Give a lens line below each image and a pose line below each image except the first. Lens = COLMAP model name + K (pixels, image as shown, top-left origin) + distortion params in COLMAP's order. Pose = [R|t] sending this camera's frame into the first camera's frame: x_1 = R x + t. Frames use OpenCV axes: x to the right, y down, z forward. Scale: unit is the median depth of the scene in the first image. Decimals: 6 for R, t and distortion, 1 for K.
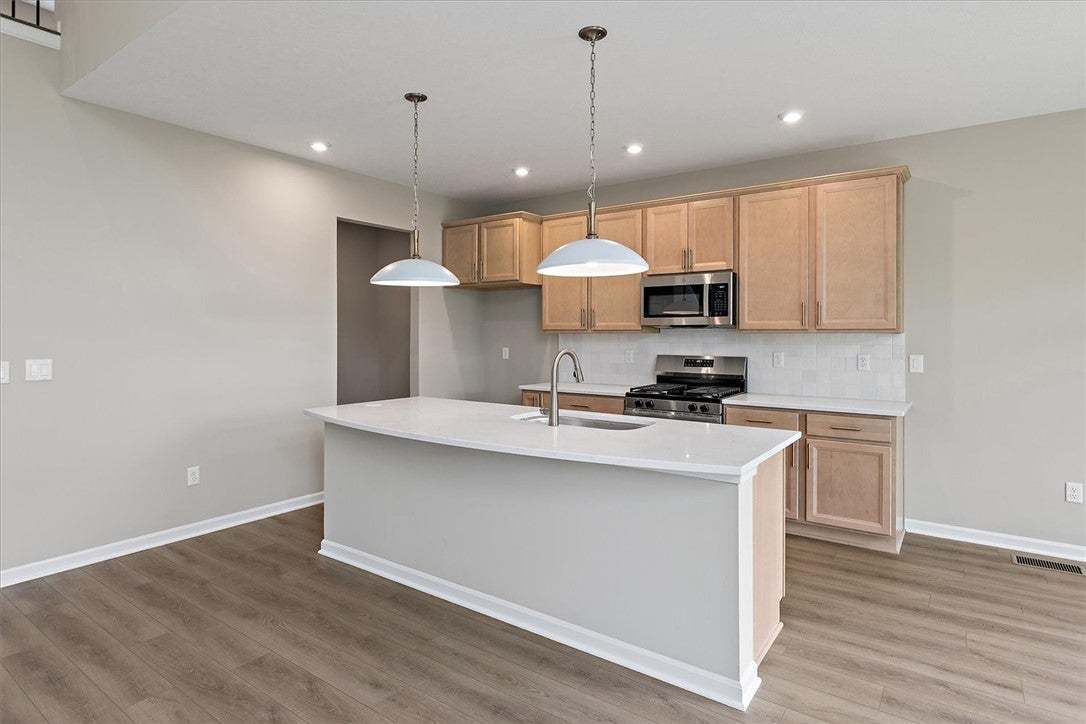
lens RADIAL K [[586.4, 0, 543.8], [0, 586.4, 334.3], [0, 0, 1]] dist [0.003598, -0.000832]
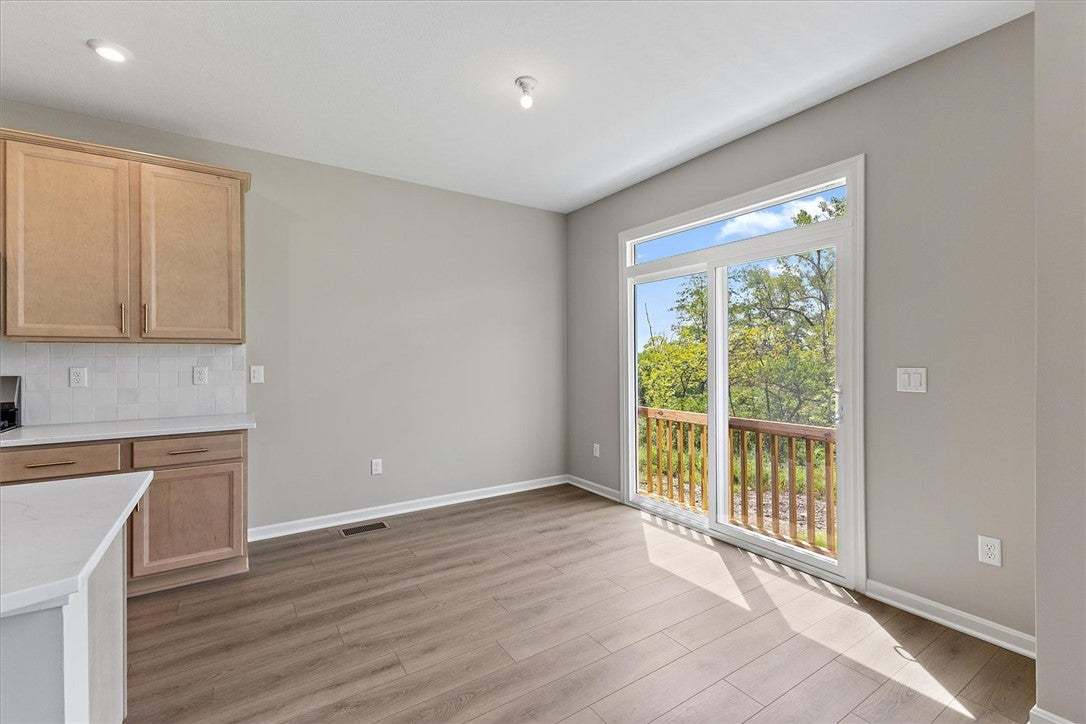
lens RADIAL K [[470.0, 0, 542.9], [0, 470.0, 353.8], [0, 0, 1]] dist [0.003988, -0.000285]
pose [[0.358104, -0.002280, 0.933679, 0.053744], [0.004128, 0.999991, 0.000859, 0.017896], [-0.933673, 0.003547, 0.358110, 0.264871]]
